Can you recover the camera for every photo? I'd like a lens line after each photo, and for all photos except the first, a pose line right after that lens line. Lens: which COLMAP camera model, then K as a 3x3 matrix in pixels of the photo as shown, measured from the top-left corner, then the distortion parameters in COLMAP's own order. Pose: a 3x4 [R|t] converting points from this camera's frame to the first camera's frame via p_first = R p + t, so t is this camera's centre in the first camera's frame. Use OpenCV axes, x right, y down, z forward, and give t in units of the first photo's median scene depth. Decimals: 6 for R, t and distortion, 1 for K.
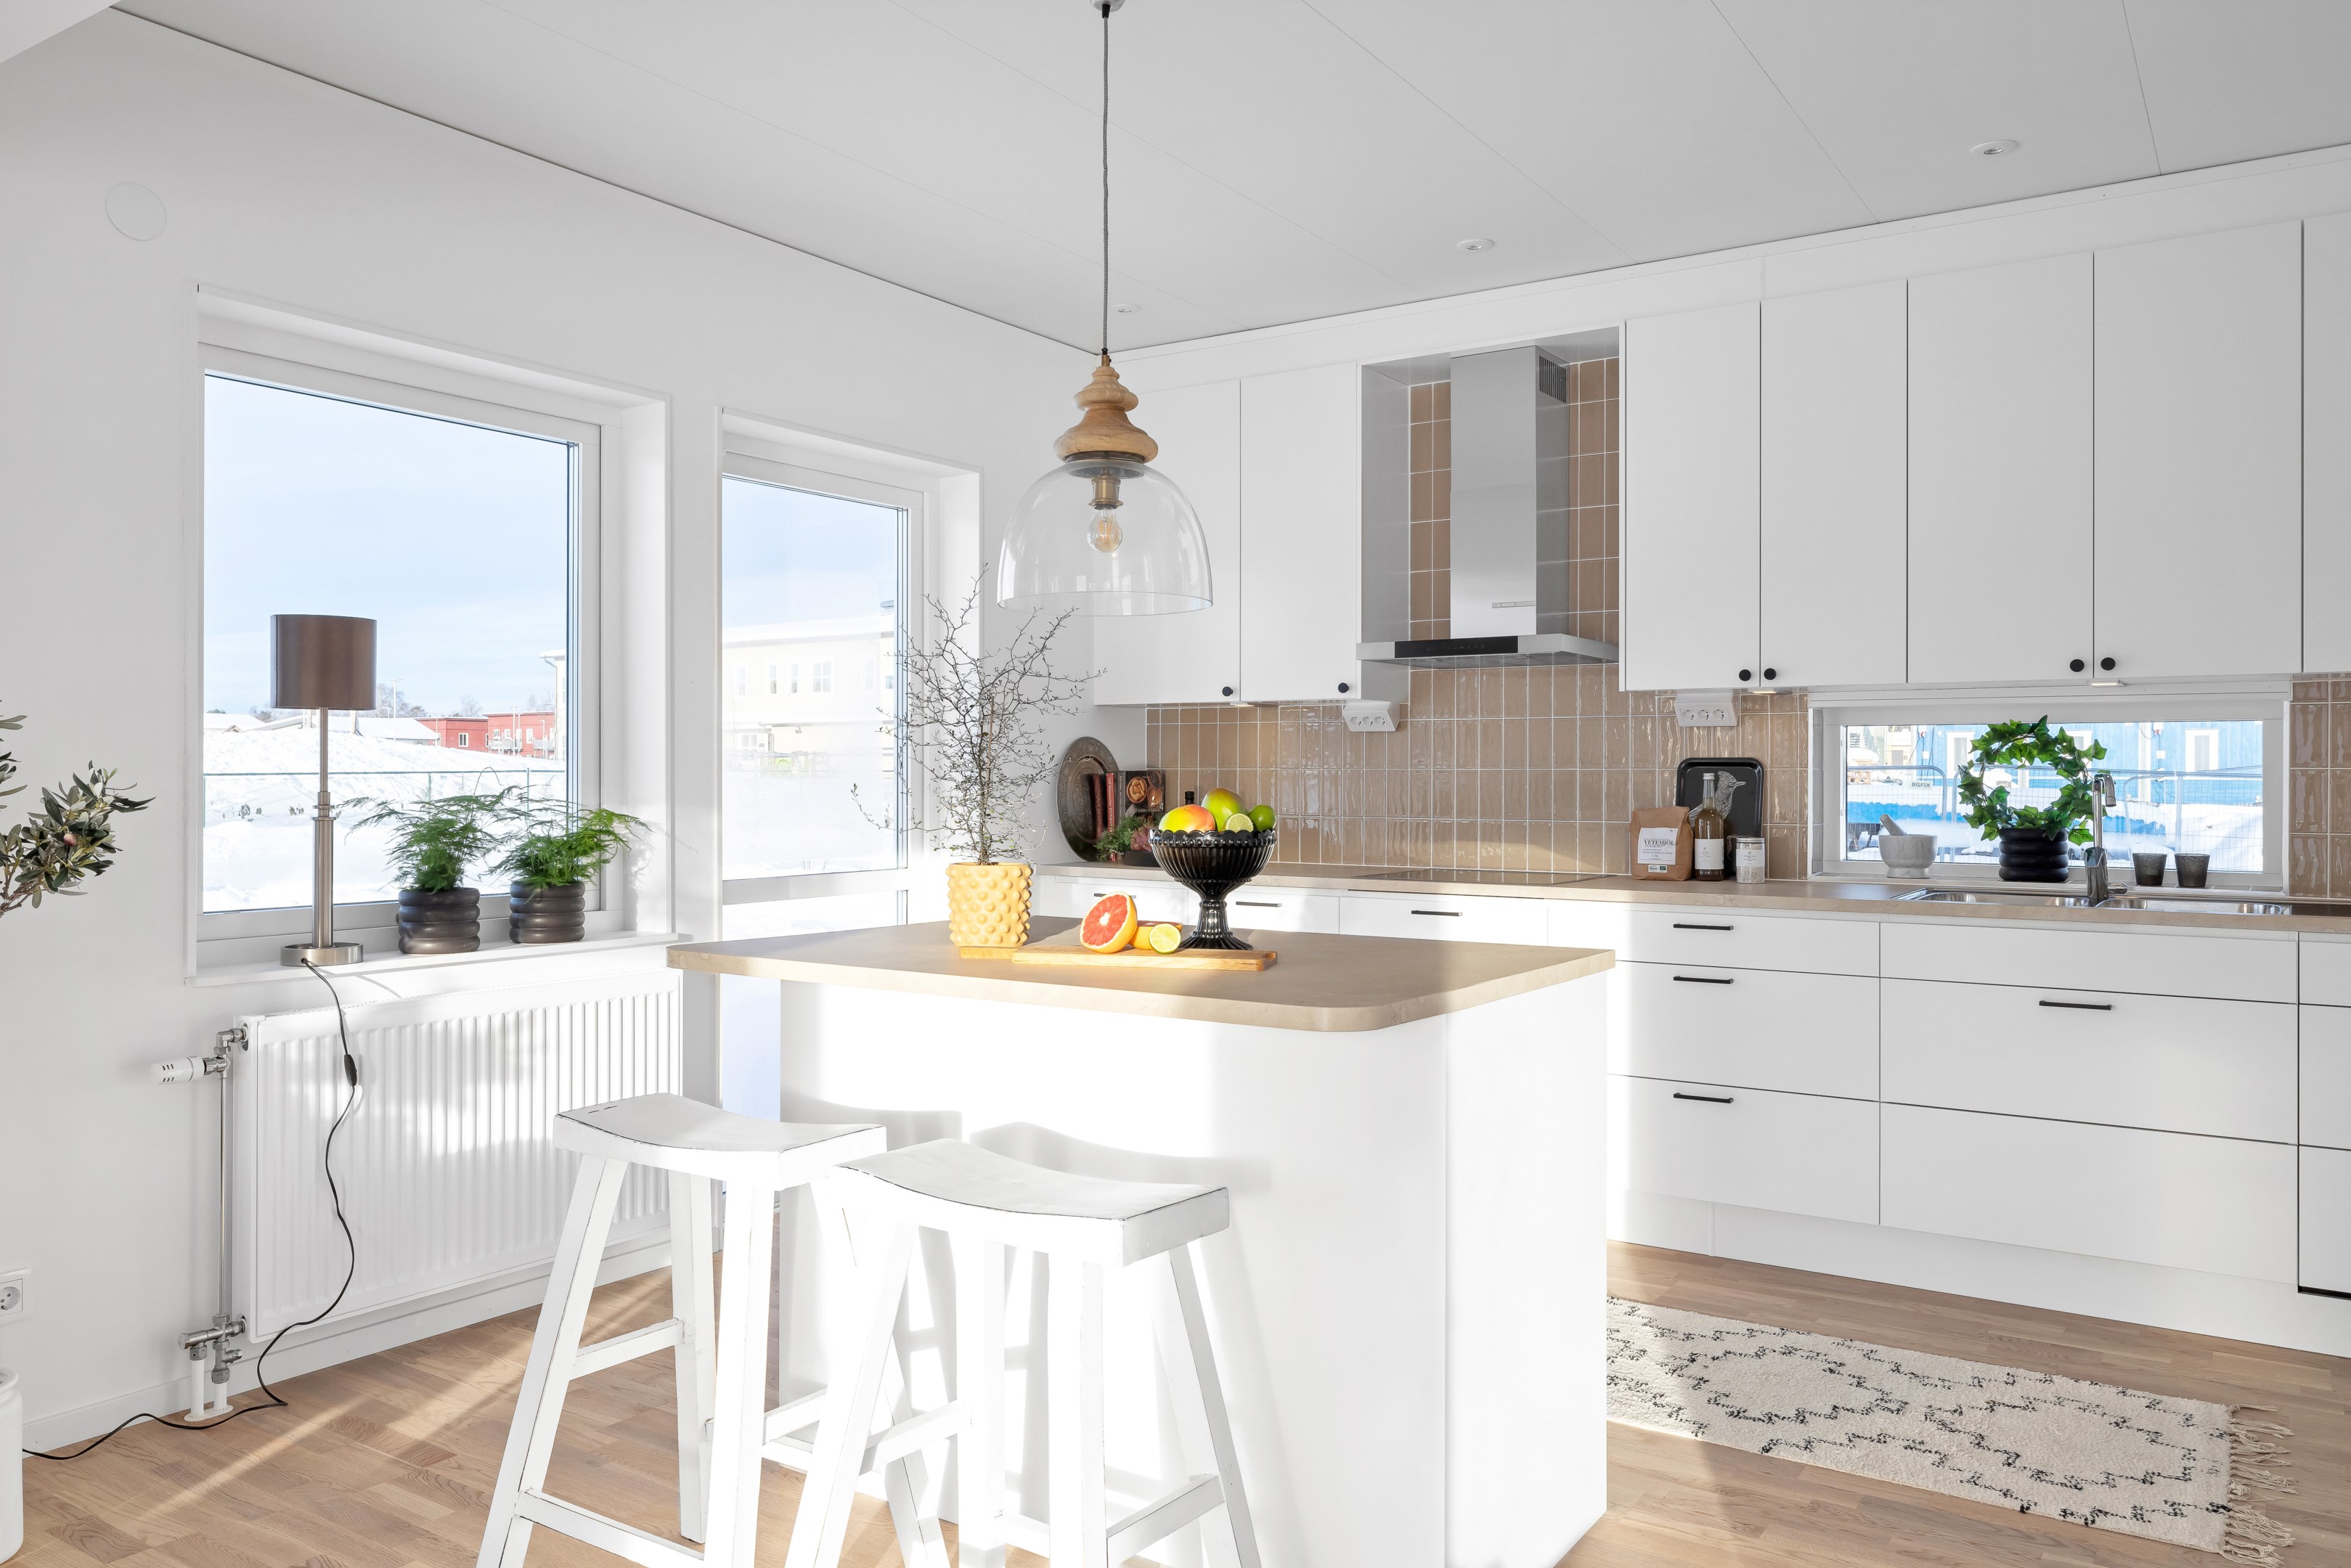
lens RADIAL K [[1694.8, 0, 1172.9], [0, 1694.8, 773.5], [0, 0, 1]] dist [-0.004897, -0.000490]
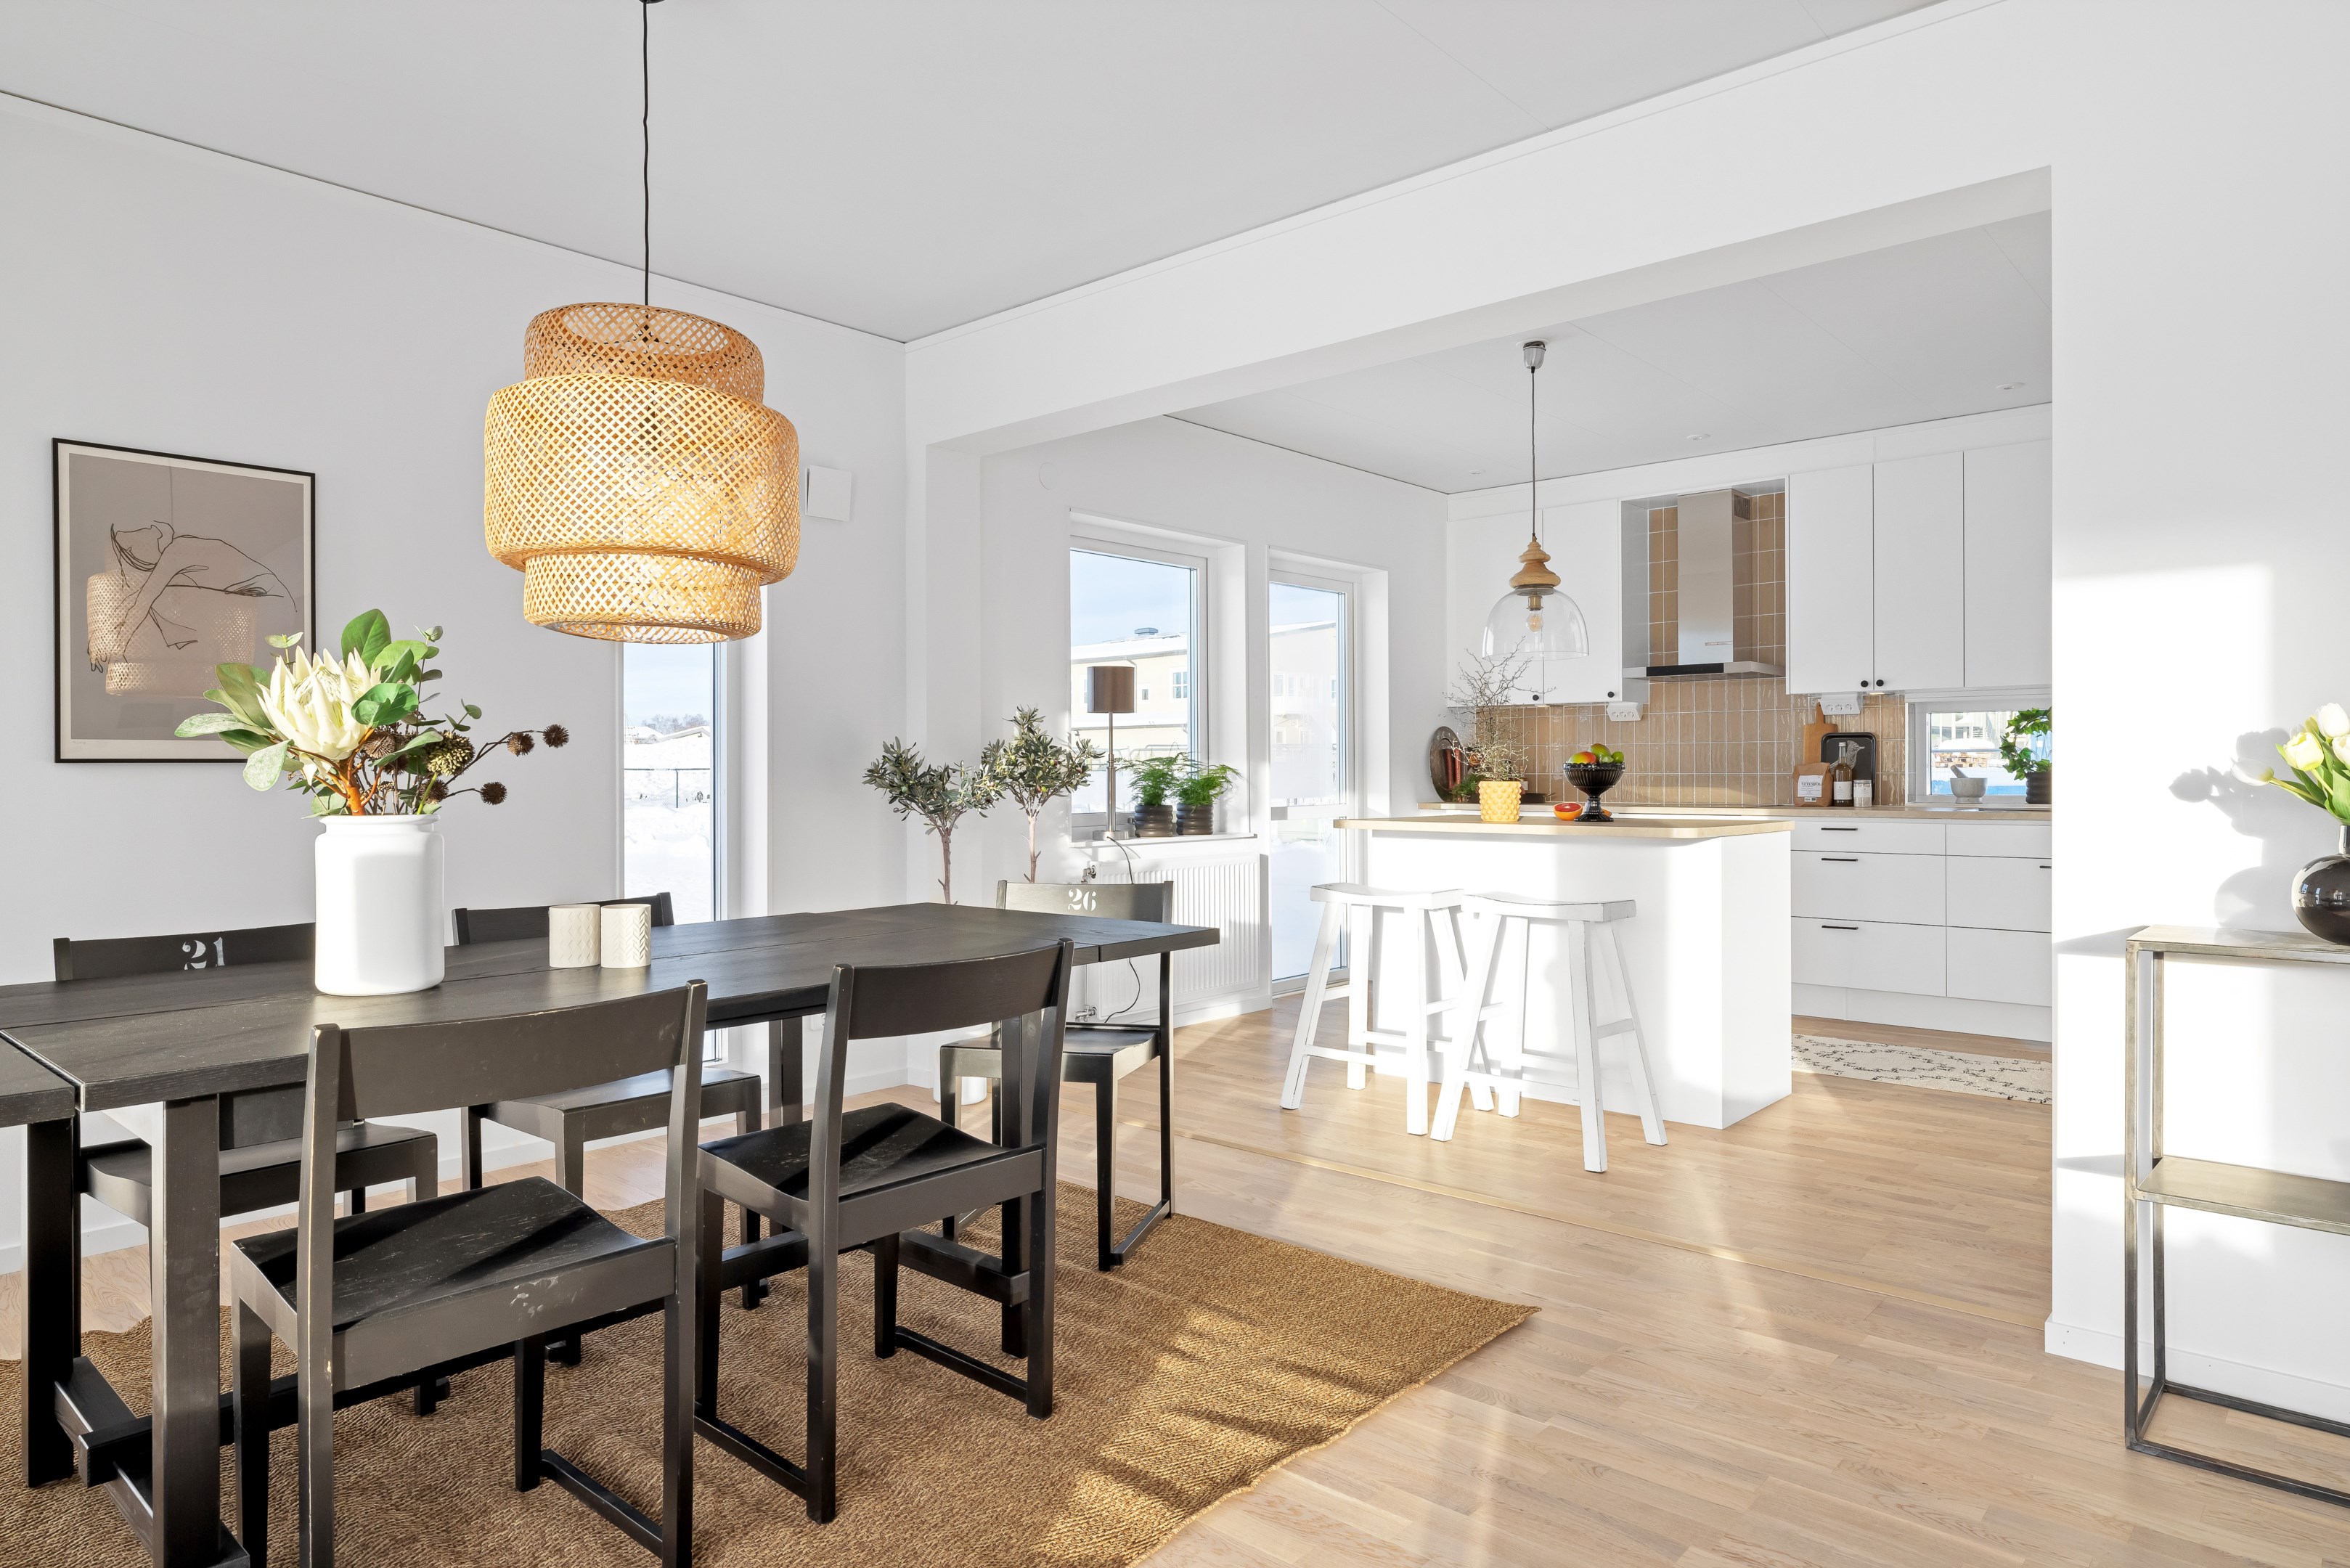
lens RADIAL K [[1415.0, 0, 1162.7], [0, 1415.0, 773.8], [0, 0, 1]] dist [-0.001705, 0.000971]
pose [[0.990071, -0.006174, -0.140432, -0.169634], [0.006754, 0.999971, 0.003653, 0.023499], [0.140405, -0.004565, 0.990084, -0.532536]]
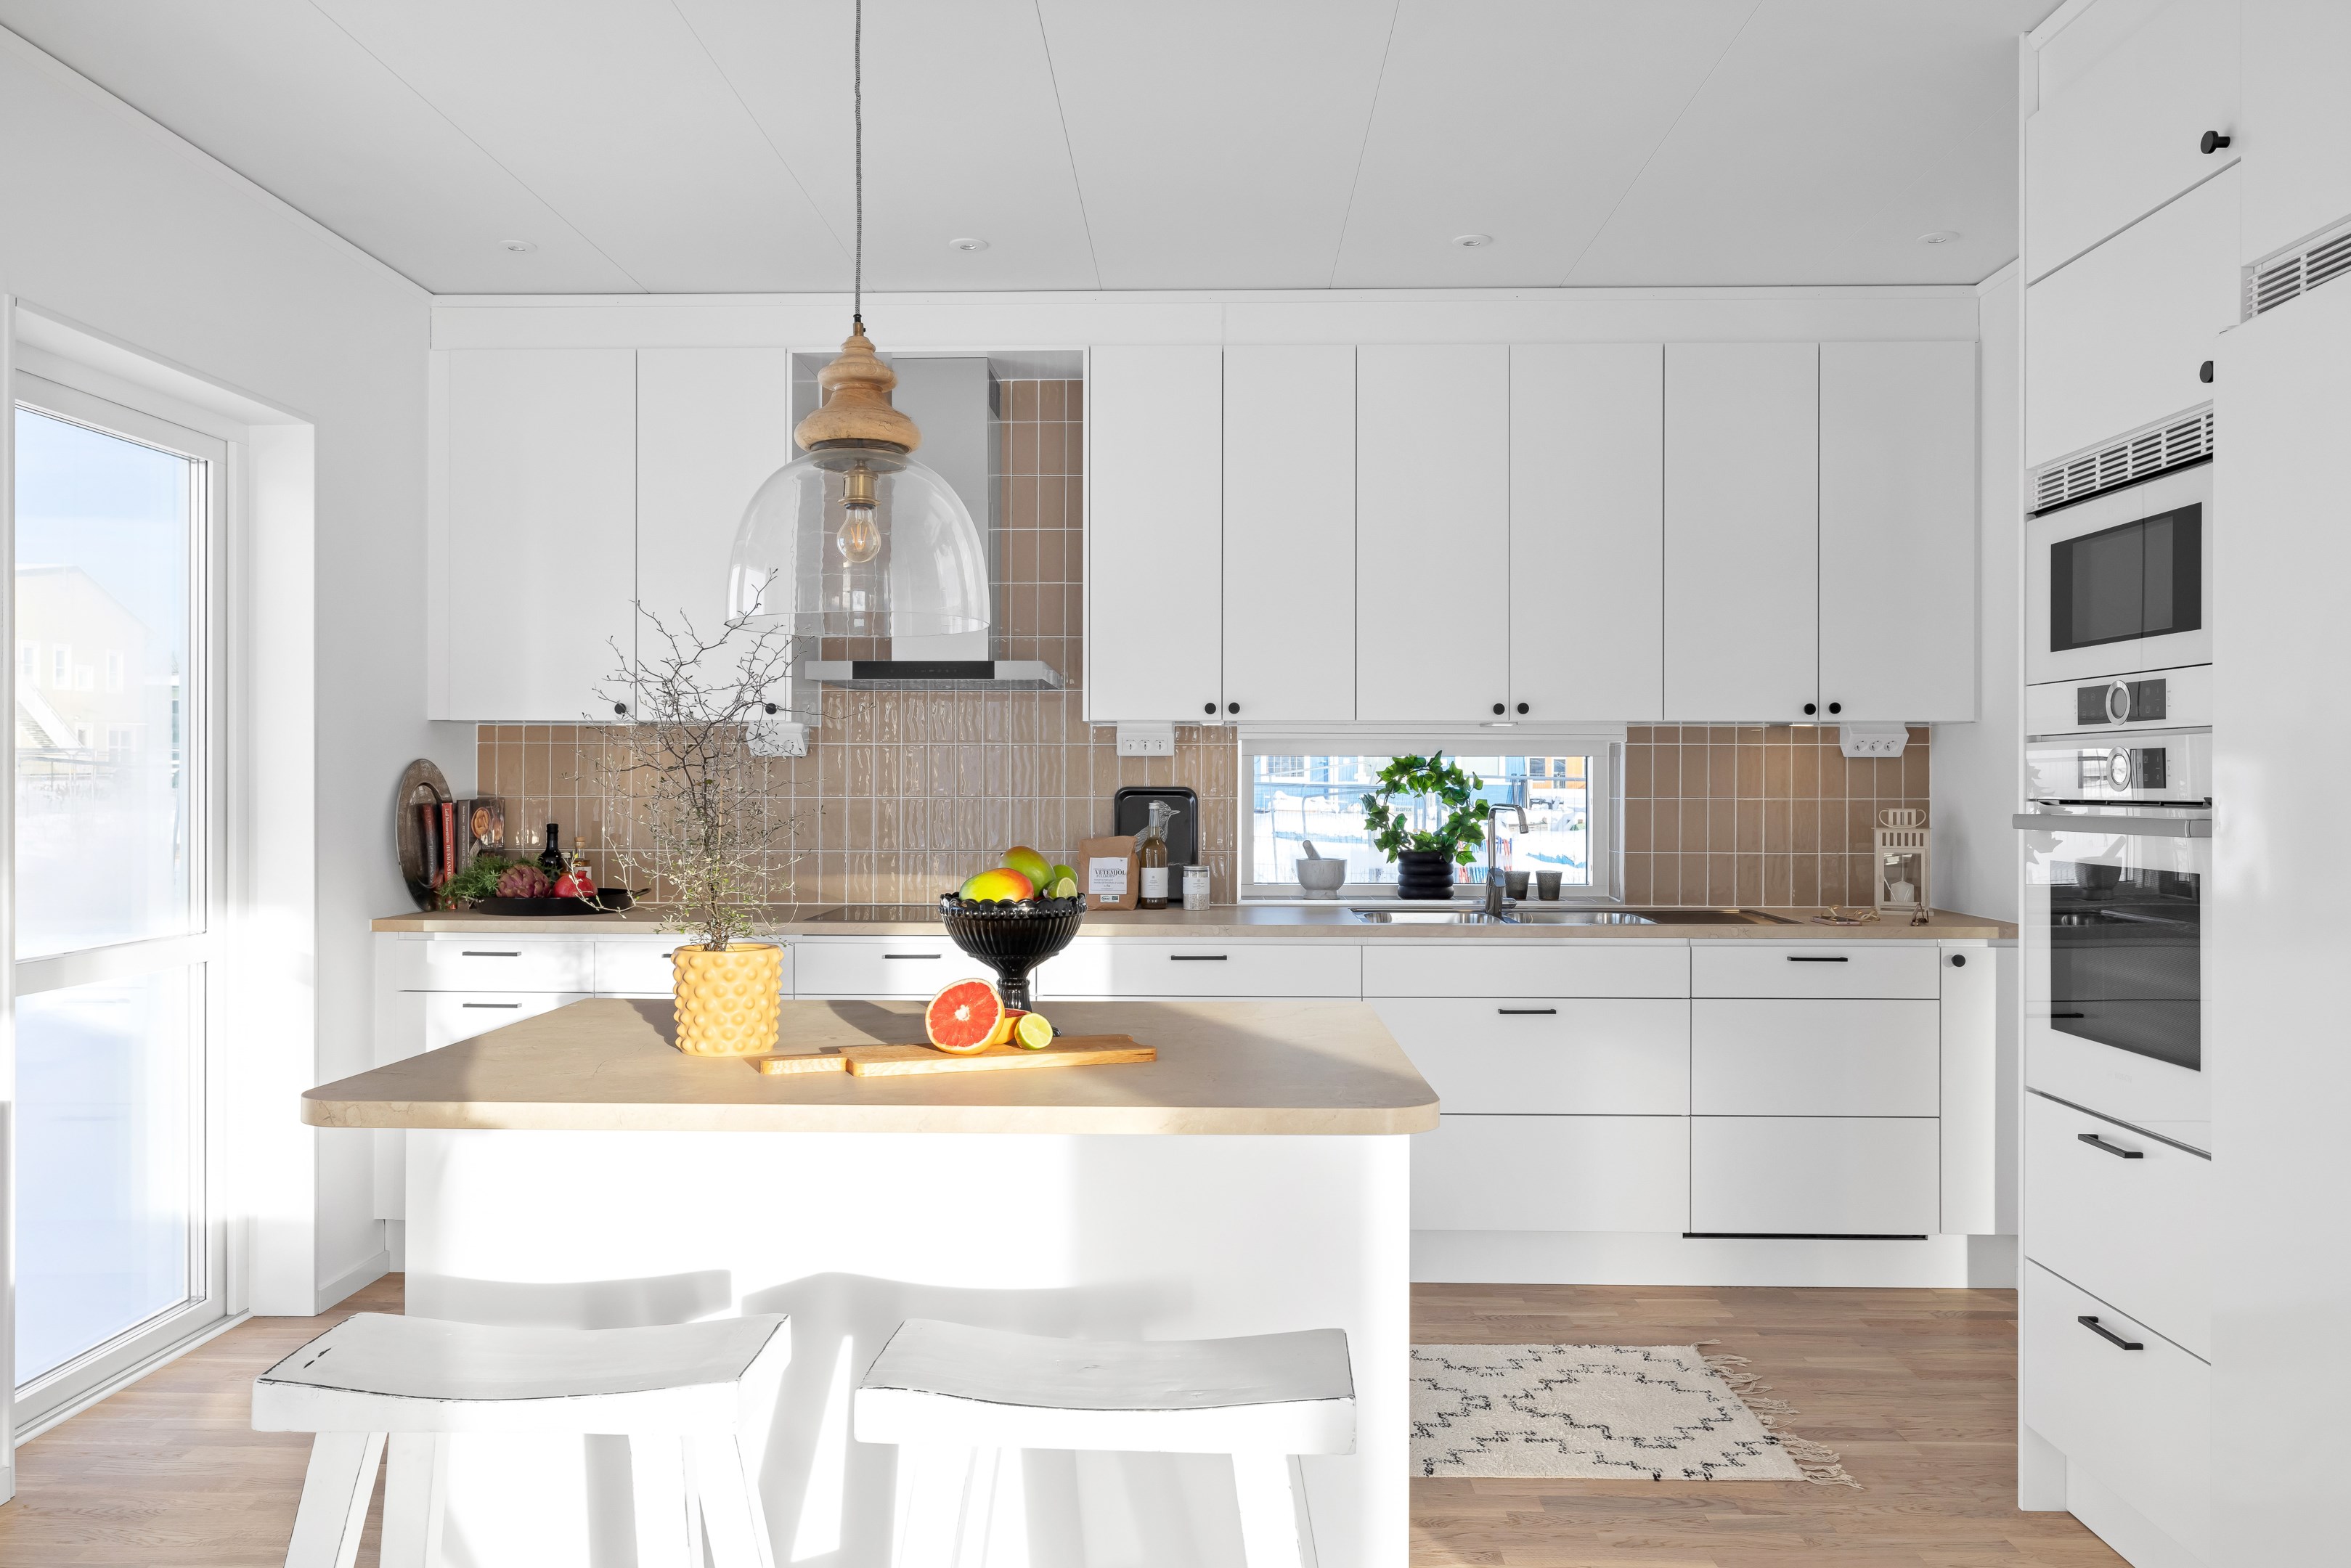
lens RADIAL K [[1694.8, 0, 1172.9], [0, 1694.8, 773.5], [0, 0, 1]] dist [-0.004897, -0.000490]
pose [[0.843462, 0.000666, 0.537188, -0.242523], [0.000101, 0.999999, -0.001399, -0.017986], [-0.537188, 0.001234, 0.843461, 0.152666]]
